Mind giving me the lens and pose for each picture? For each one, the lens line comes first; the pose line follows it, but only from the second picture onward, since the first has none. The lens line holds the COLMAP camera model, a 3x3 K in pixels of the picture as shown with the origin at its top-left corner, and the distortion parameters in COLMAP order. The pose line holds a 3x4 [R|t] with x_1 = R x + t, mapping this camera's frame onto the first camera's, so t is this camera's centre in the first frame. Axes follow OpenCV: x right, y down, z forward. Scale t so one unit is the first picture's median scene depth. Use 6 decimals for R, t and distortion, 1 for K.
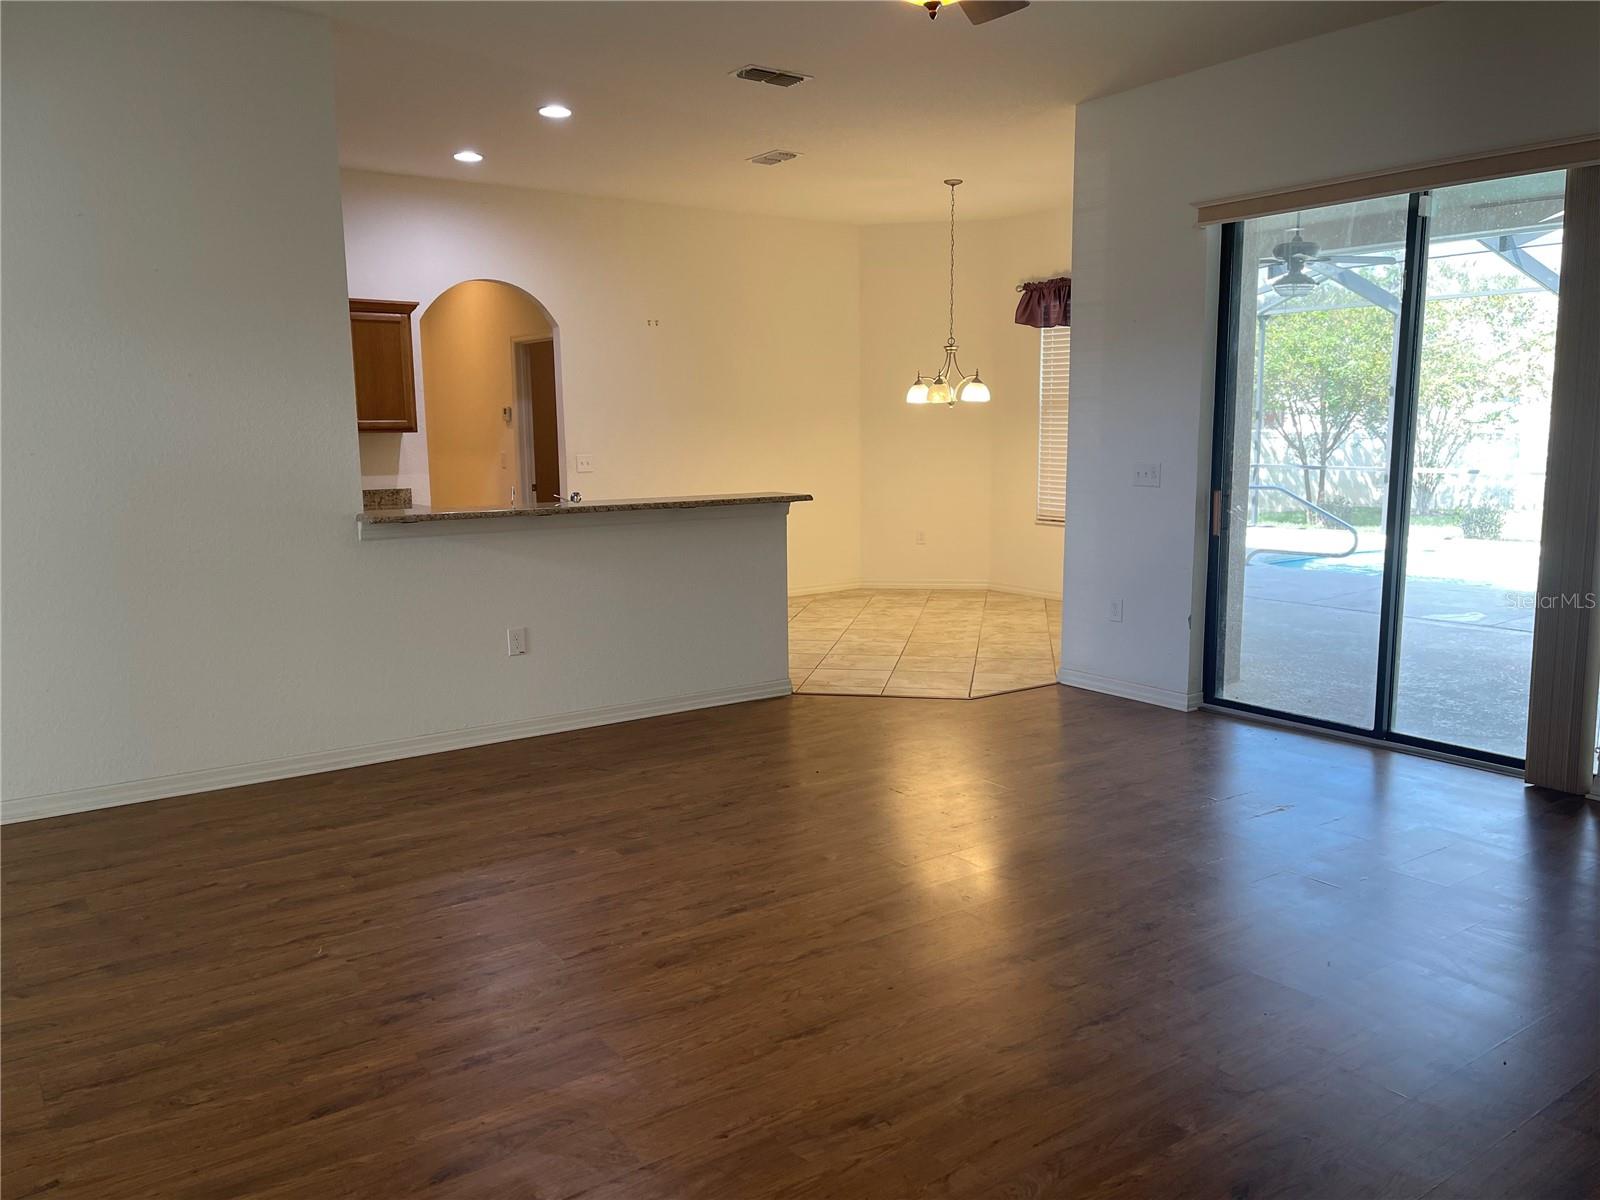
lens RADIAL K [[1209.5, 0, 800.0], [0, 1209.5, 600.0], [0, 0, 1]] dist [0.011617, 0.004637]
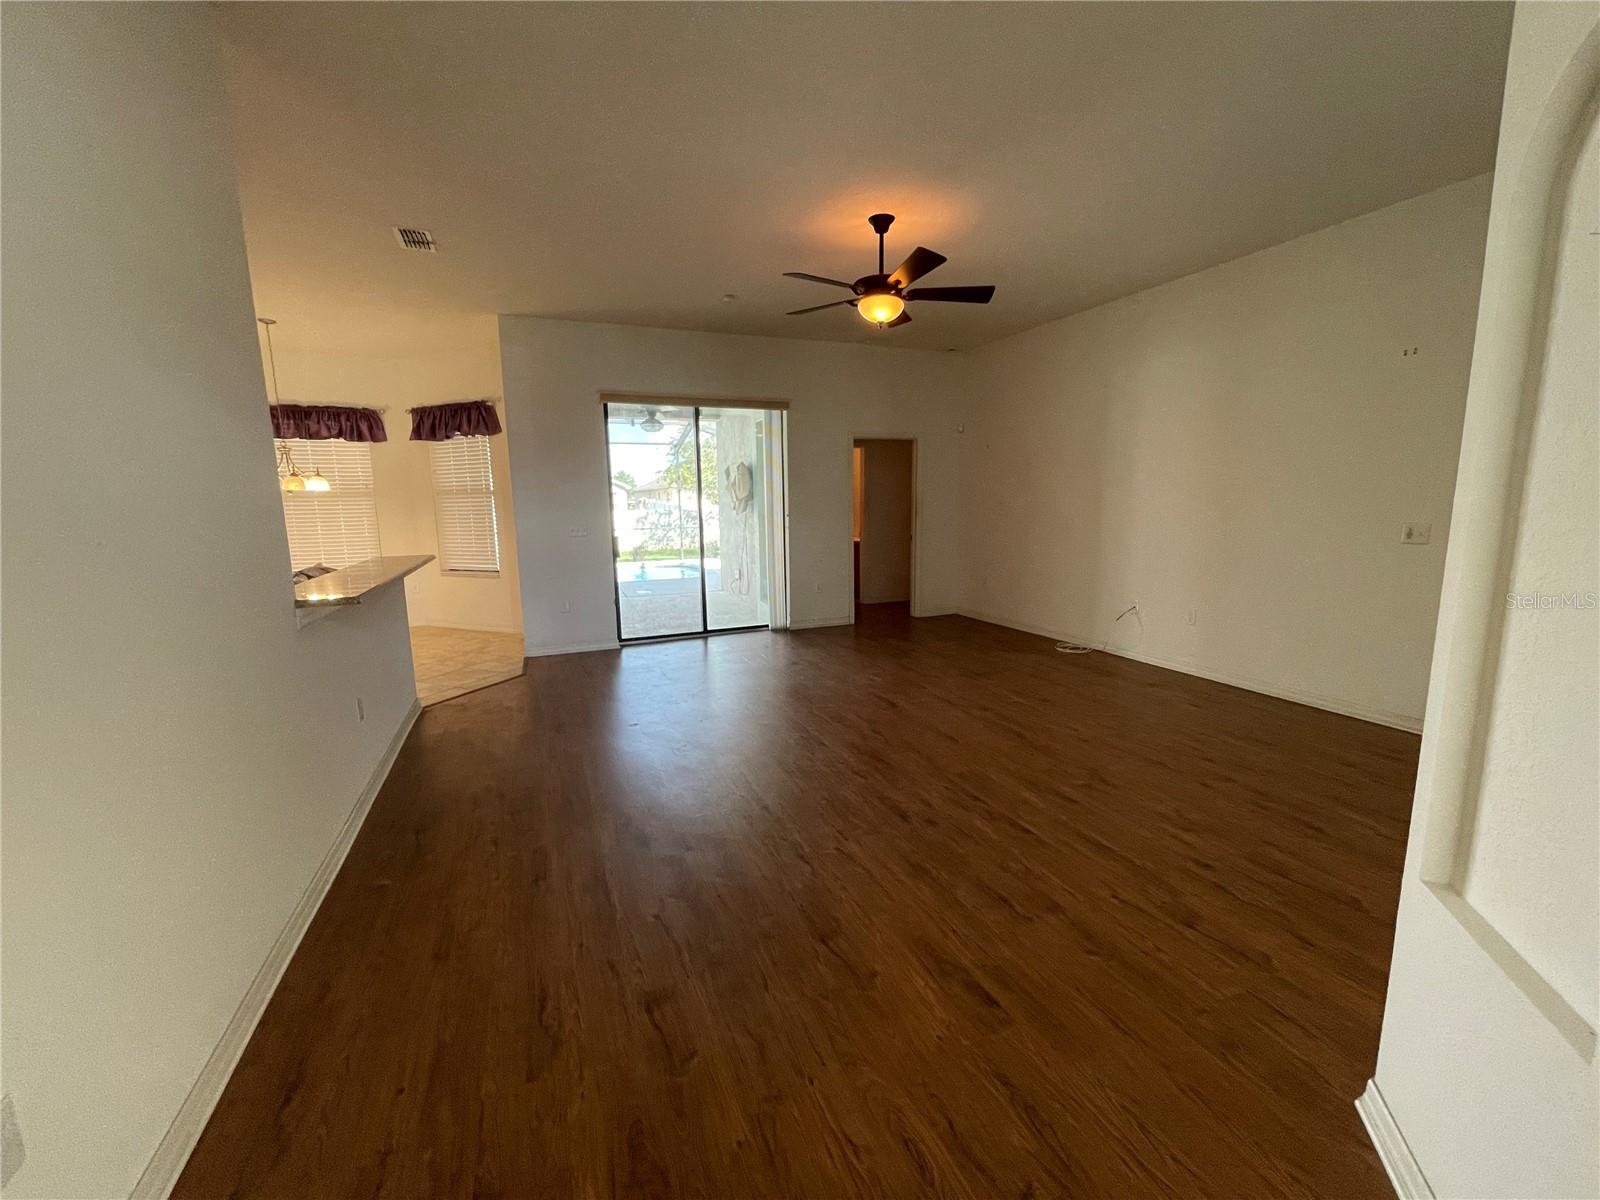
lens RADIAL K [[647.3, 0, 800.0], [0, 647.3, 600.0], [0, 0, 1]] dist [-0.013227, 0.003494]
pose [[0.220647, -0.142457, 0.964894, -0.689384], [0.154453, 0.981897, 0.109647, -0.061012], [-0.963047, 0.124838, 0.238656, 0.502621]]
